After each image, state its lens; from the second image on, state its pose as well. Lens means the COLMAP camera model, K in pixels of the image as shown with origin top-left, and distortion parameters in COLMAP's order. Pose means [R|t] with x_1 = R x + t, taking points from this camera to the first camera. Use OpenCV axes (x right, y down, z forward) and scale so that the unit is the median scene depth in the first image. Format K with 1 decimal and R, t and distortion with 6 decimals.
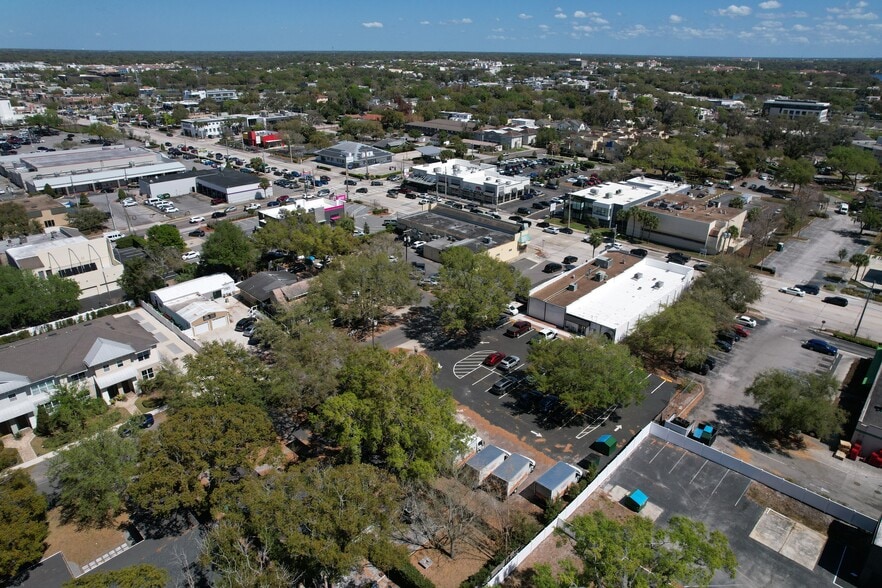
lens RADIAL K [[564.0, 0, 443.7], [0, 564.0, 297.2], [0, 0, 1]] dist [-0.079864, 0.072120]
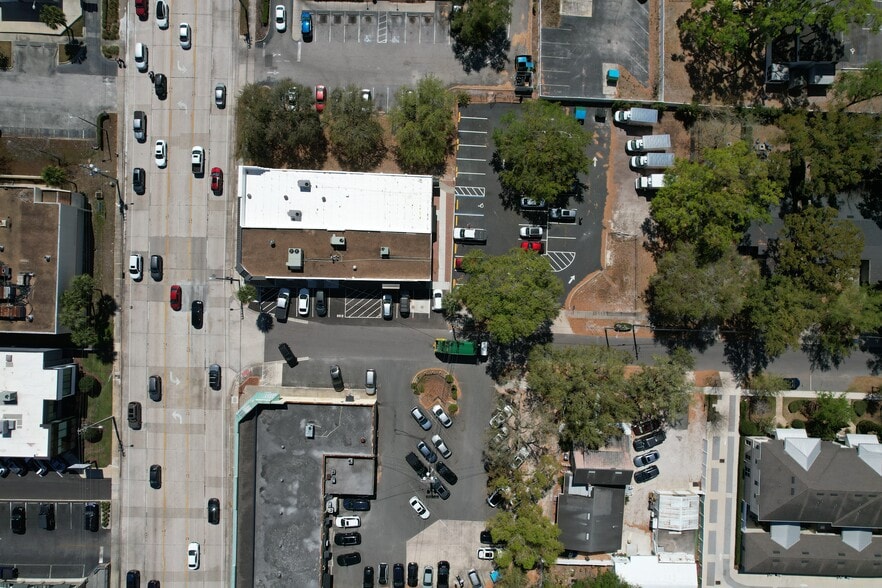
lens RADIAL K [[564.0, 0, 443.7], [0, 564.0, 297.2], [0, 0, 1]] dist [-0.079864, 0.072120]
pose [[-0.658798, -0.751897, -0.025218, 0.152960], [0.281179, -0.277178, 0.918755, -0.928385], [-0.697799, 0.598183, 0.394022, 0.714473]]
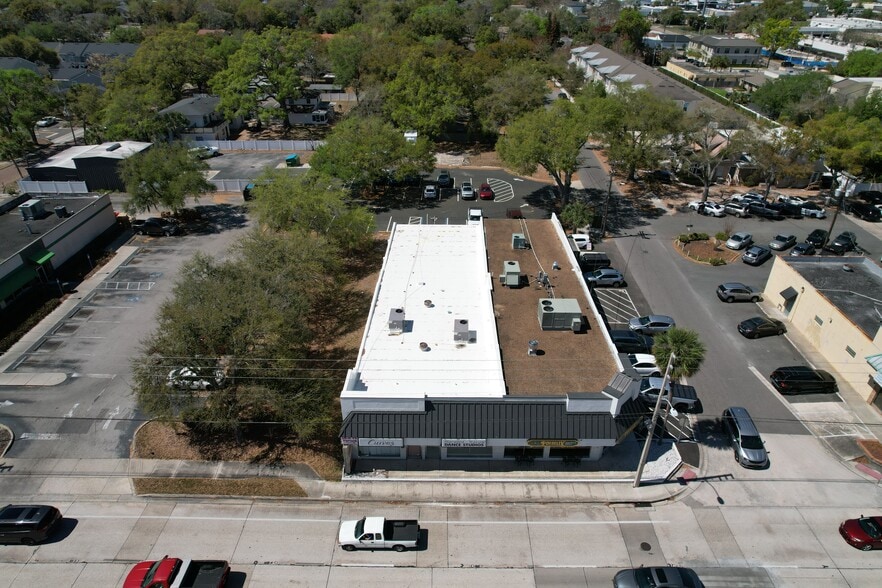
lens RADIAL K [[564.0, 0, 443.7], [0, 564.0, 297.2], [0, 0, 1]] dist [-0.079864, 0.072120]
pose [[-0.742187, 0.322116, -0.587707, 0.686058], [-0.290546, 0.635584, 0.715273, -0.384205], [0.603938, 0.701622, -0.378133, 1.350007]]
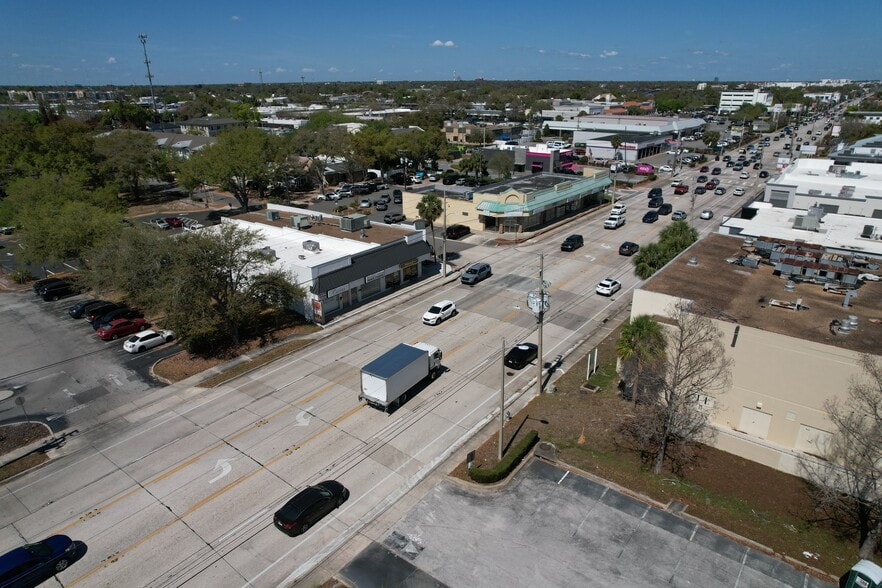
lens RADIAL K [[564.0, 0, 443.7], [0, 564.0, 297.2], [0, 0, 1]] dist [-0.079864, 0.072120]
pose [[0.086577, 0.343384, -0.935196, 1.096805], [-0.396342, 0.873108, 0.283894, -0.249569], [0.914012, 0.346079, 0.211689, 1.229242]]
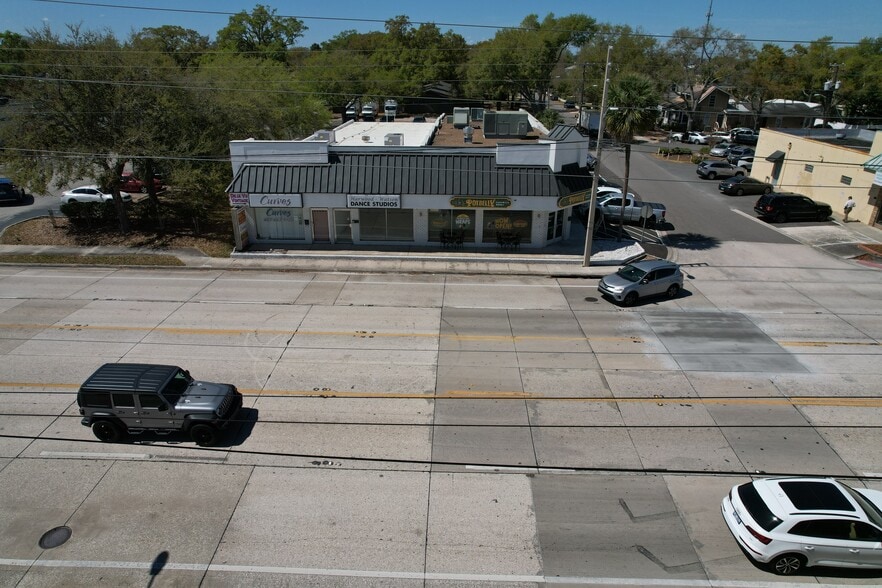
lens RADIAL K [[564.0, 0, 443.7], [0, 564.0, 297.2], [0, 0, 1]] dist [-0.079864, 0.072120]
pose [[-0.757552, 0.236360, -0.608481, 0.660721], [-0.284252, 0.719685, 0.633447, -0.229347], [0.587636, 0.652831, -0.478012, 1.492220]]
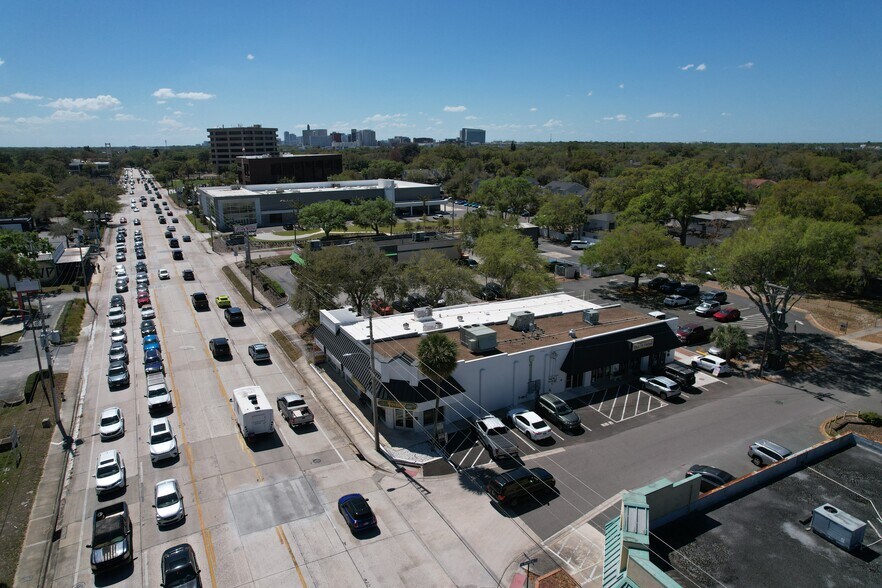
lens RADIAL K [[564.0, 0, 443.7], [0, 564.0, 297.2], [0, 0, 1]] dist [-0.079864, 0.072120]
pose [[-0.945678, -0.097745, 0.310062, 0.221962], [0.122203, 0.776914, 0.617633, -0.437001], [-0.301262, 0.621972, -0.722766, 1.613060]]
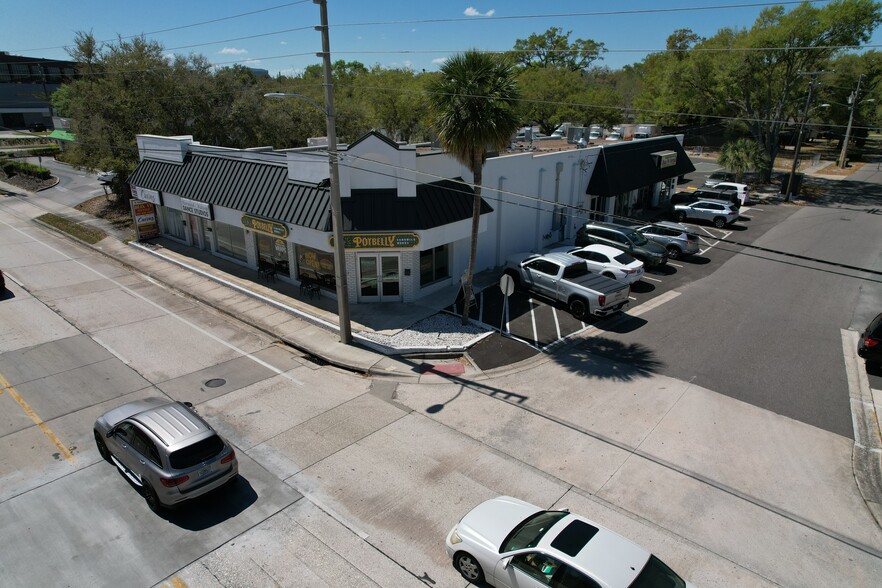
lens RADIAL K [[564.0, 0, 443.7], [0, 564.0, 297.2], [0, 0, 1]] dist [-0.079864, 0.072120]
pose [[-0.999322, -0.008063, -0.035920, 0.374147], [-0.030894, 0.714287, 0.699171, -0.223145], [0.020020, 0.699807, -0.714051, 1.514597]]
